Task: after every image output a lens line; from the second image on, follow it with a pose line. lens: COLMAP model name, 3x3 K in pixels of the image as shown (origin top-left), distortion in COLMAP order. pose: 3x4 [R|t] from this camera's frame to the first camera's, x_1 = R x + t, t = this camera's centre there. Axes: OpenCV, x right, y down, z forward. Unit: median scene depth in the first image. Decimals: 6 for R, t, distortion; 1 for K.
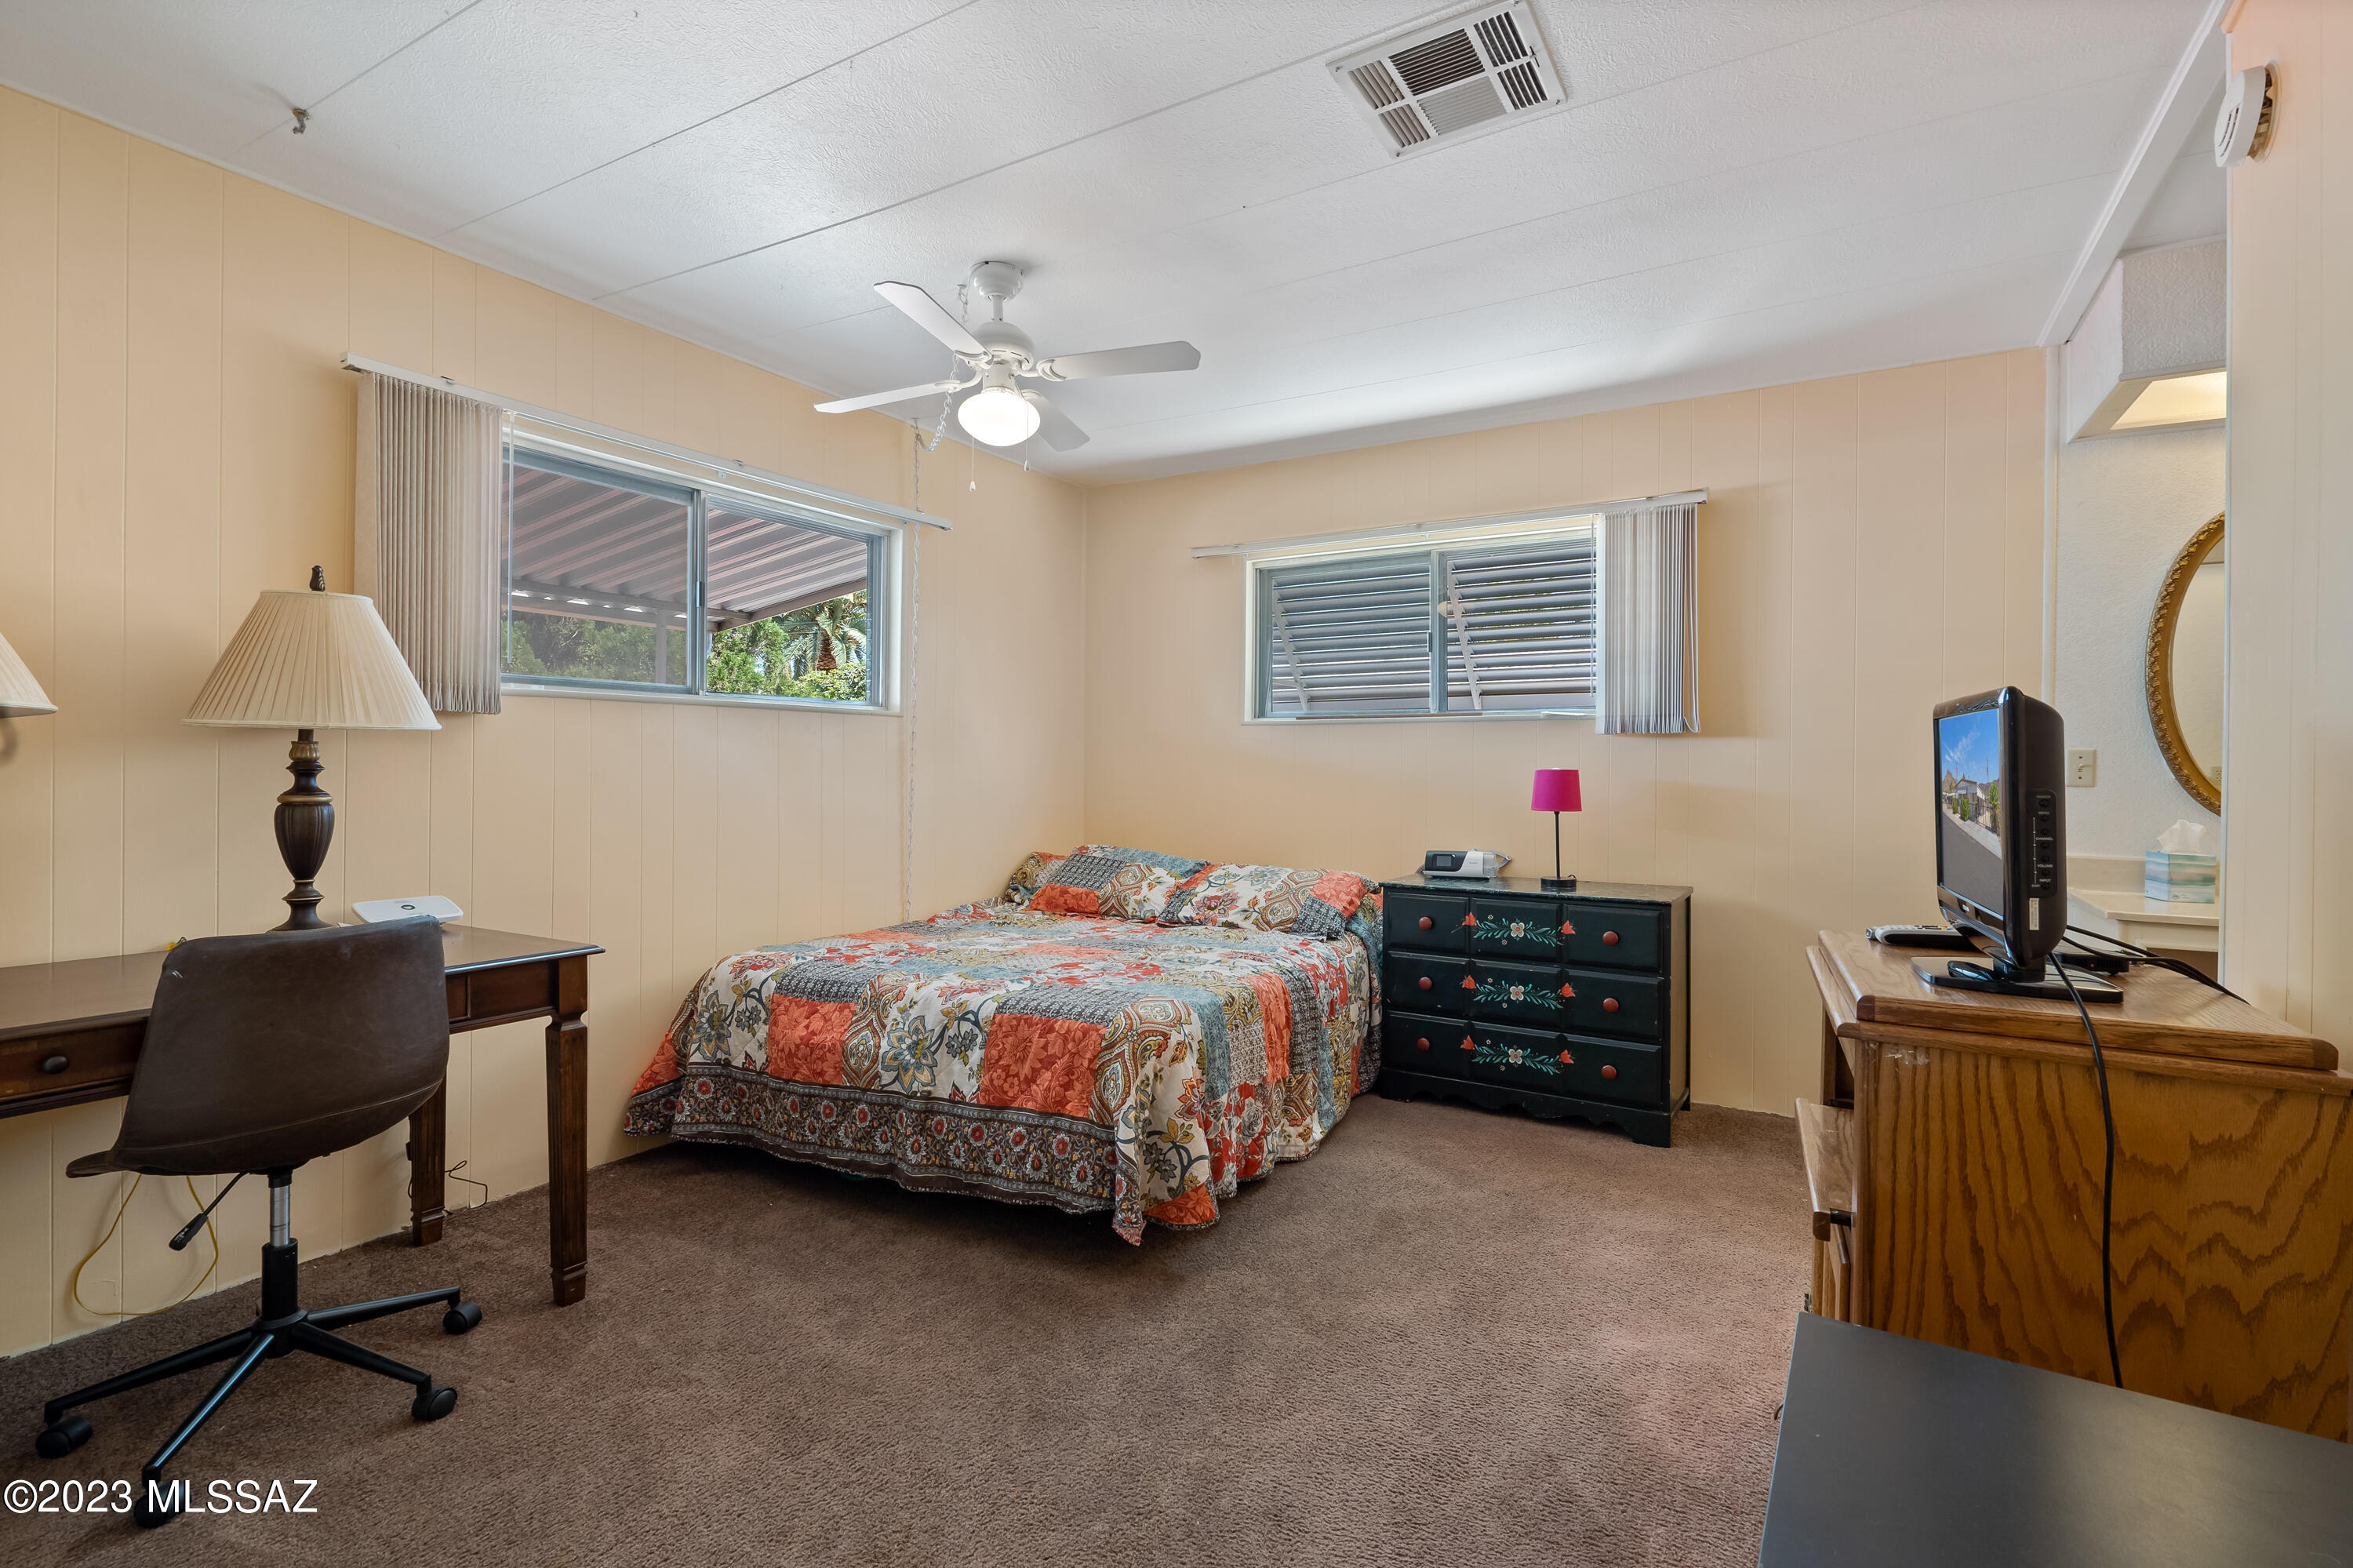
lens RADIAL K [[1074.9, 0, 1161.7], [0, 1074.9, 778.8], [0, 0, 1]] dist [0.000666, 0.000110]
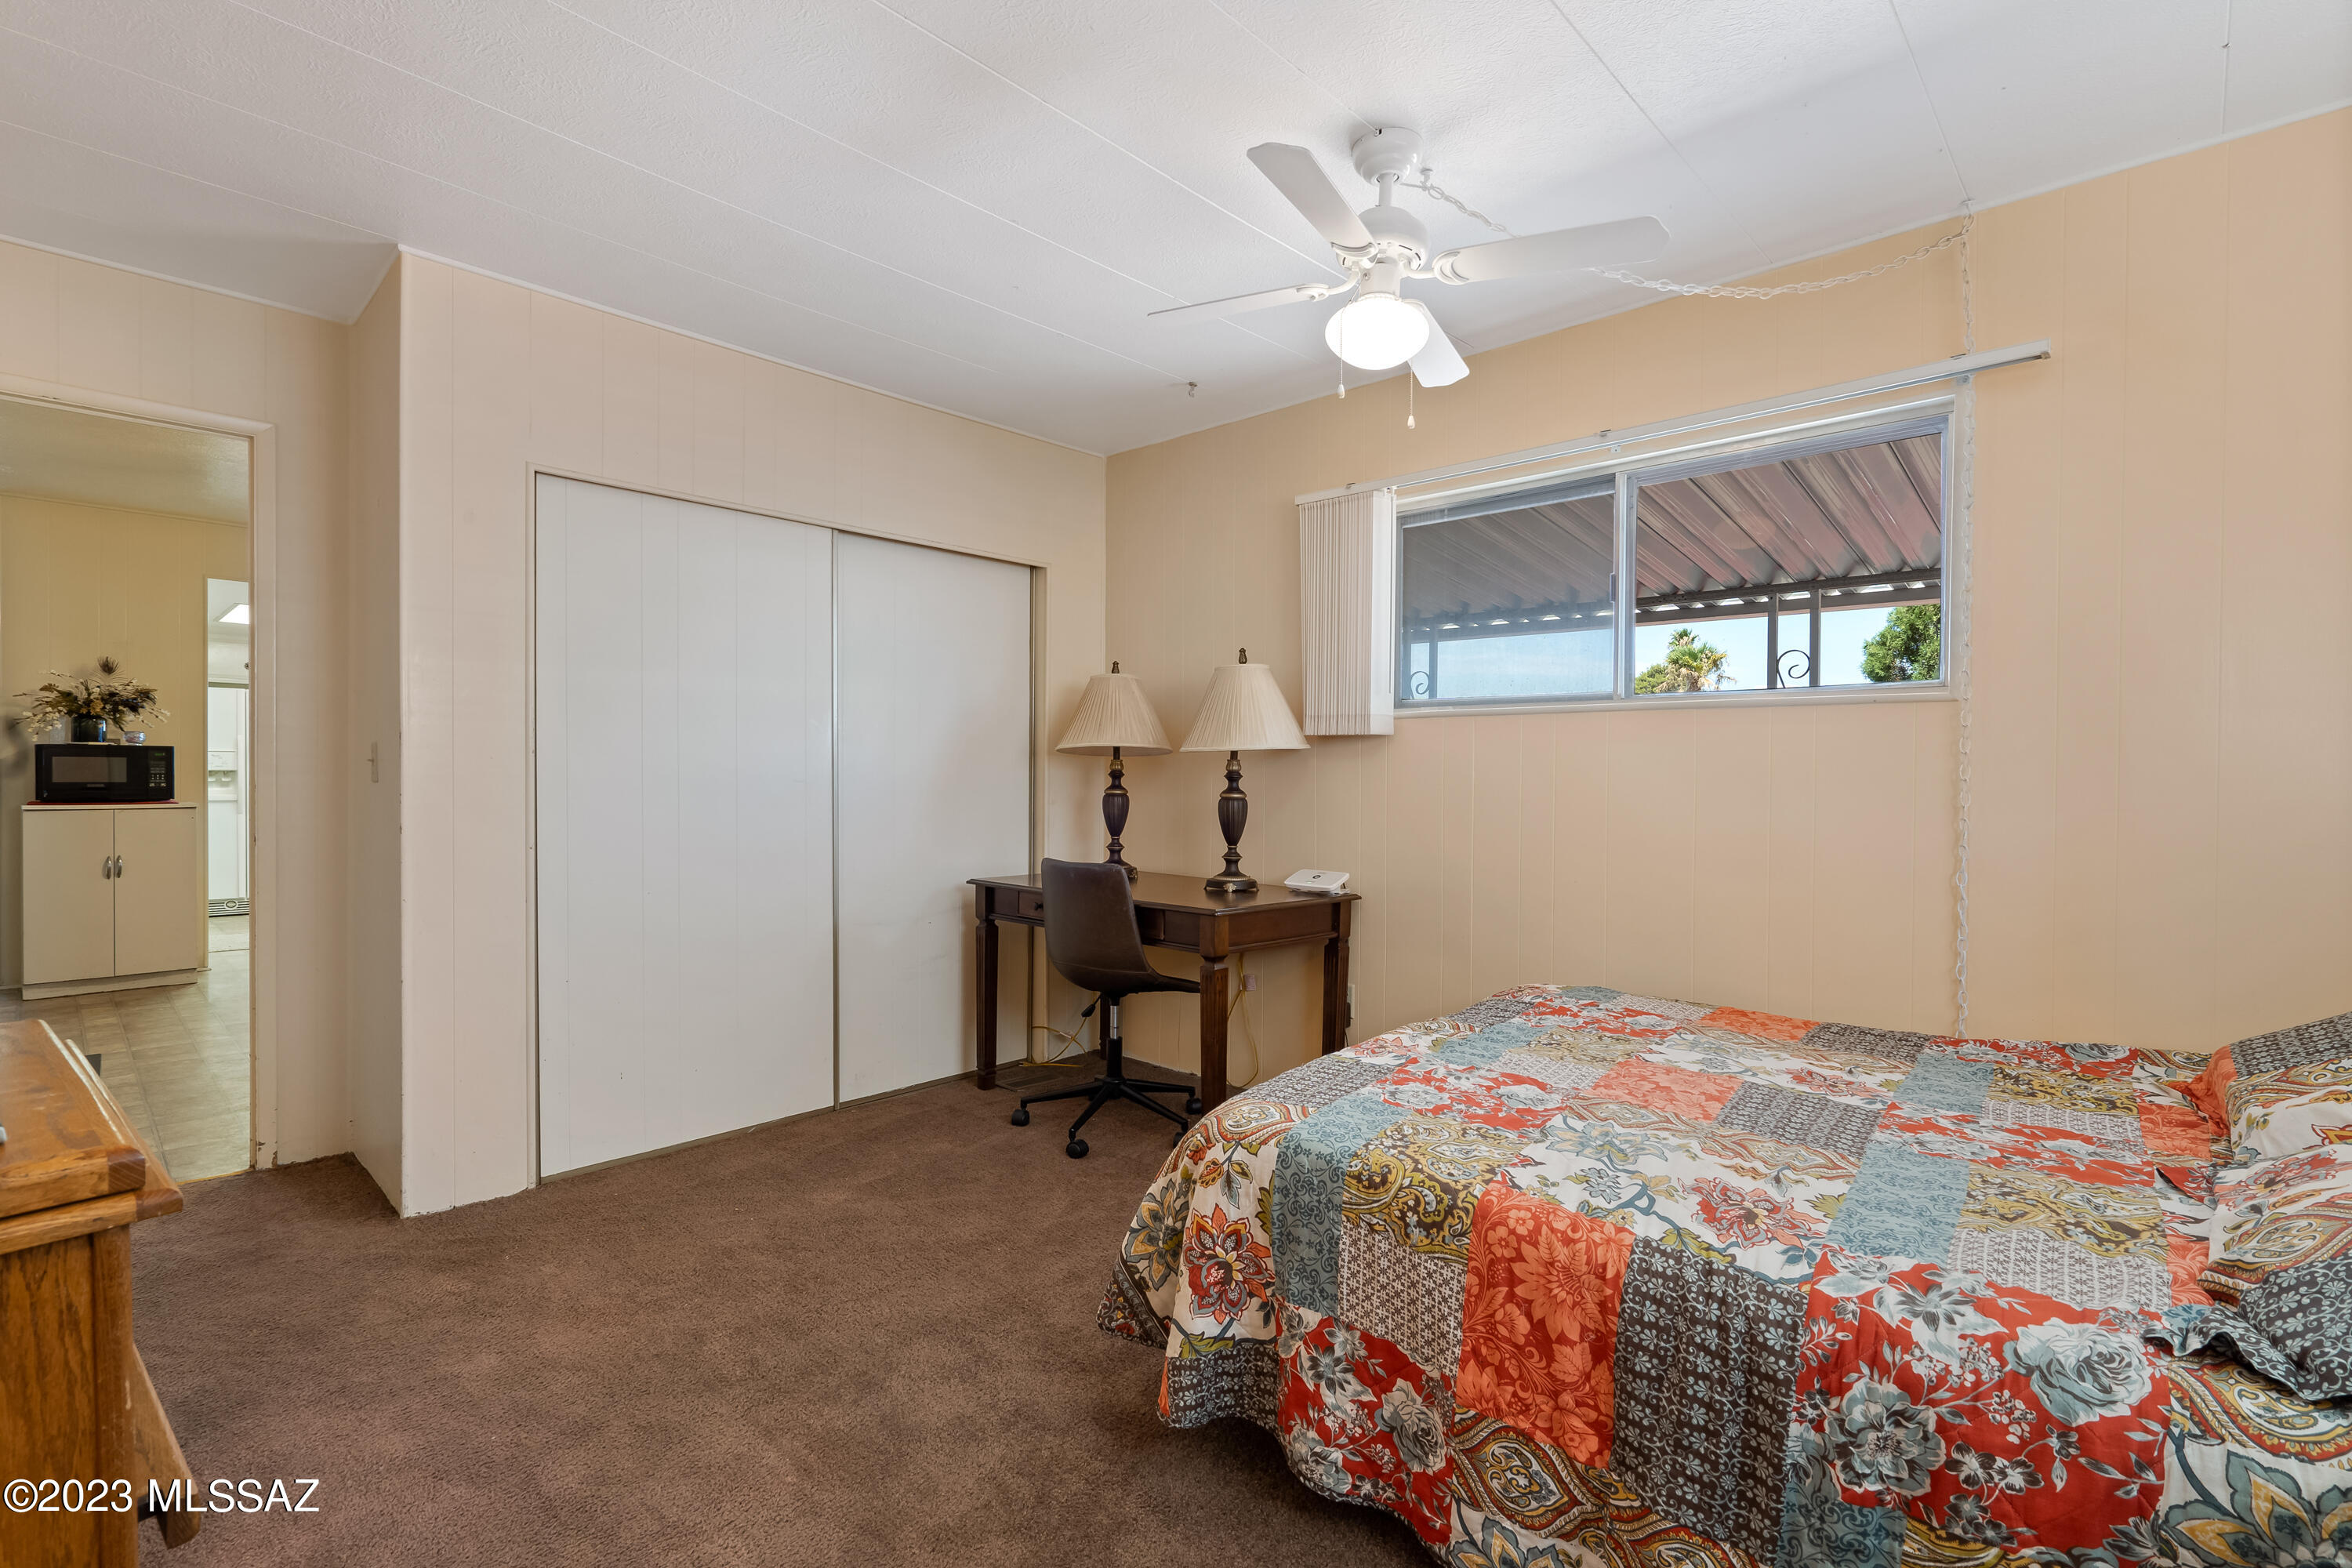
lens RADIAL K [[1074.4, 0, 1161.2], [0, 1074.4, 778.8], [0, 0, 1]] dist [0.000666, 0.000110]
pose [[-0.179317, -0.002204, -0.983789, 0.772700], [-0.032805, 0.999455, 0.003740, -0.008546], [0.983244, 0.032944, -0.179292, 1.164903]]
